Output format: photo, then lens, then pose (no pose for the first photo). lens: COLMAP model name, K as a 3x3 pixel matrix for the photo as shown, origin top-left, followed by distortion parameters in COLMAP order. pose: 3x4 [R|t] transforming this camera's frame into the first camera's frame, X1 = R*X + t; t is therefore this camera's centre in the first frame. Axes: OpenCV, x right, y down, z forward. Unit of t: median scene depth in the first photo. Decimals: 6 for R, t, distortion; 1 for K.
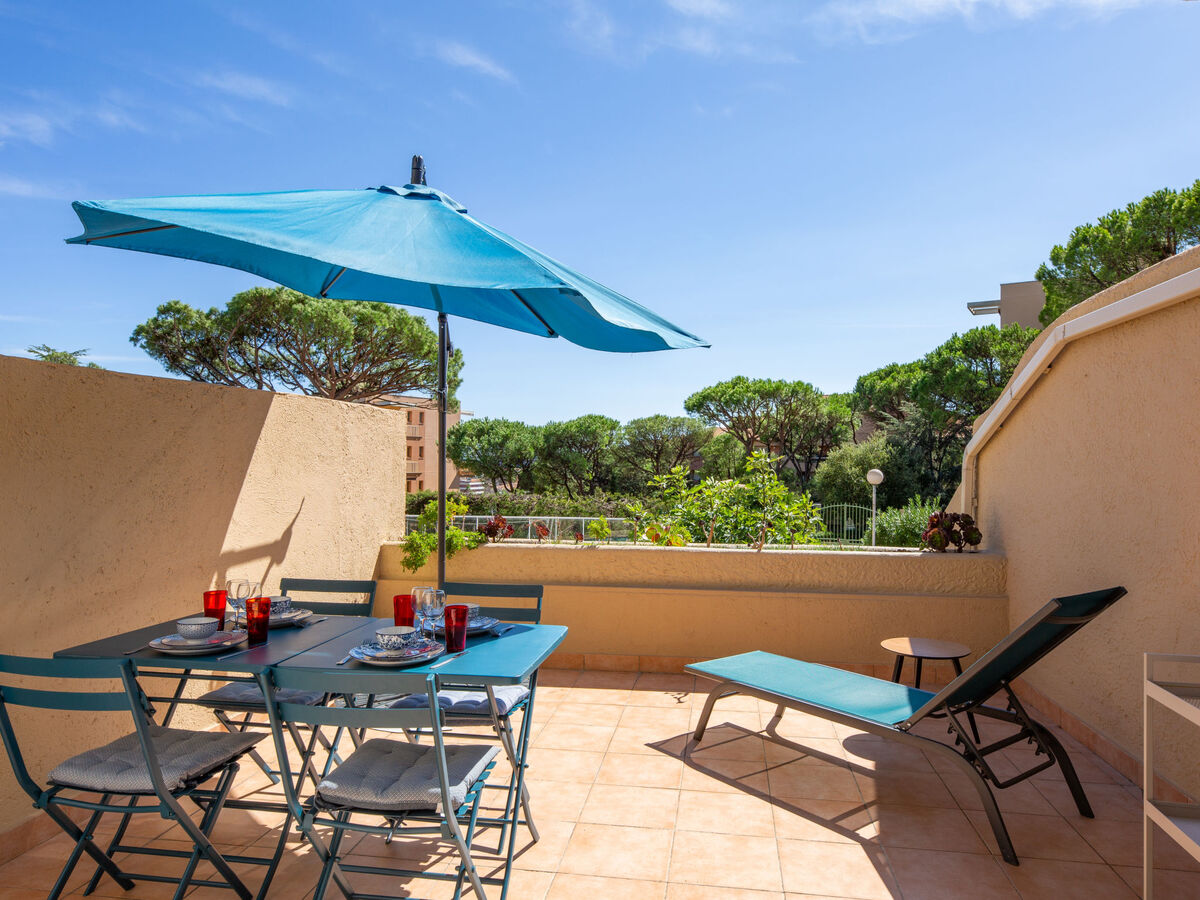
lens RADIAL K [[813.4, 0, 600.0], [0, 813.4, 450.0], [0, 0, 1]] dist [-0.002099, -0.000436]
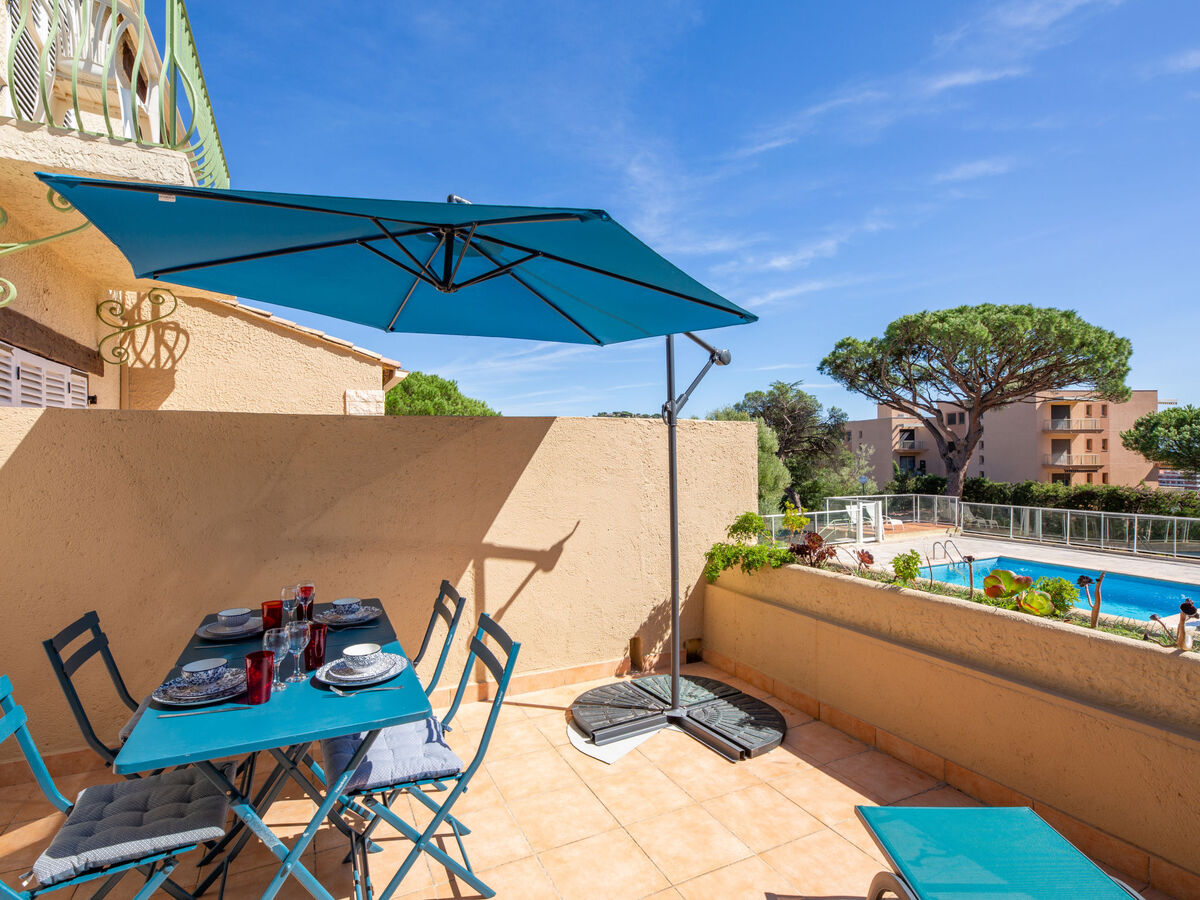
lens RADIAL K [[599.7, 0, 585.1], [0, 599.7, 451.5], [0, 0, 1]] dist [-0.013878, -0.000222]
pose [[0.553231, -0.011758, -0.832945, 0.042885], [0.020875, 0.999782, -0.000248, -0.002198], [0.832766, -0.017251, 0.553356, 0.065482]]
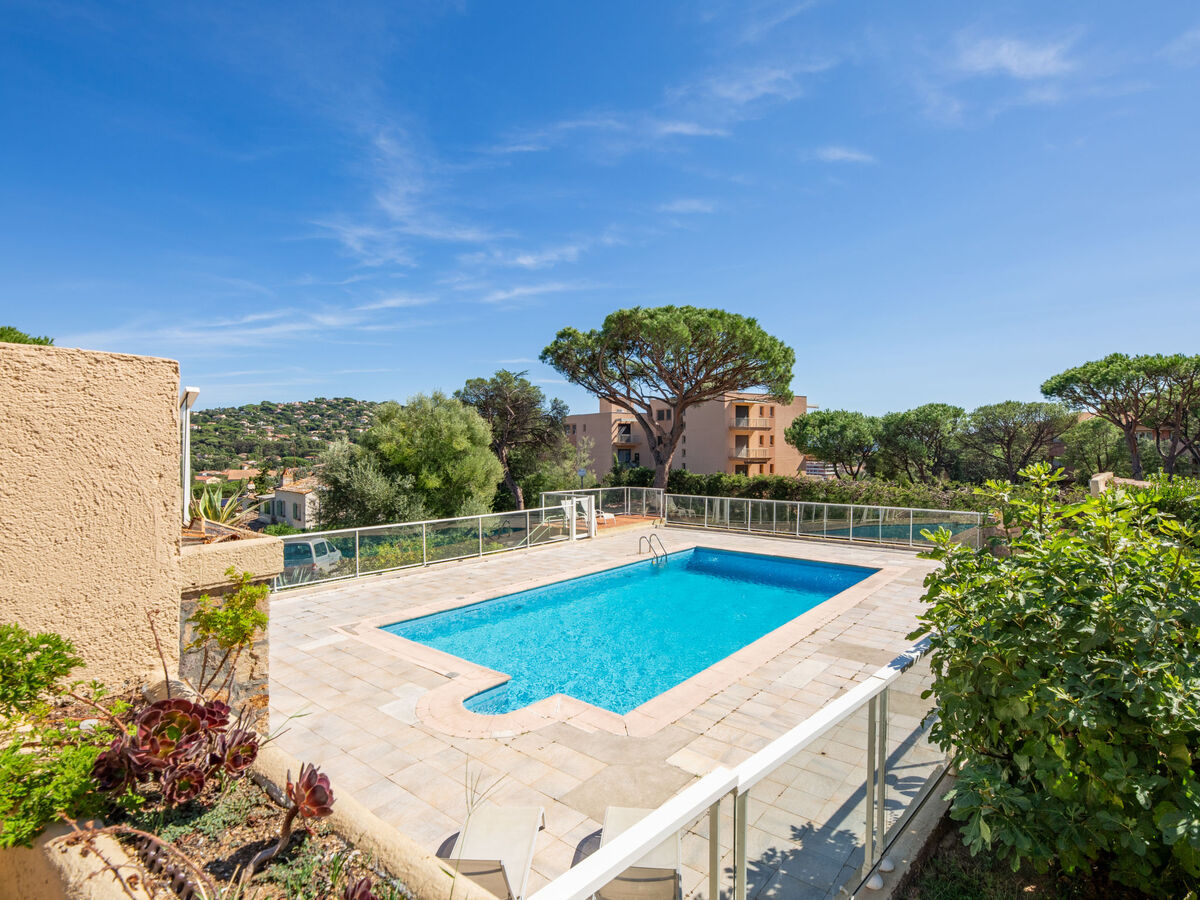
lens RADIAL K [[590.1, 0, 622.9], [0, 590.1, 450.8], [0, 0, 1]] dist [0.003286, 0.000111]
pose [[0.871066, 0.000421, -0.491165, 0.016668], [0.009895, 0.999782, 0.018405, -0.000370], [0.491066, -0.020892, 0.870872, 0.152987]]
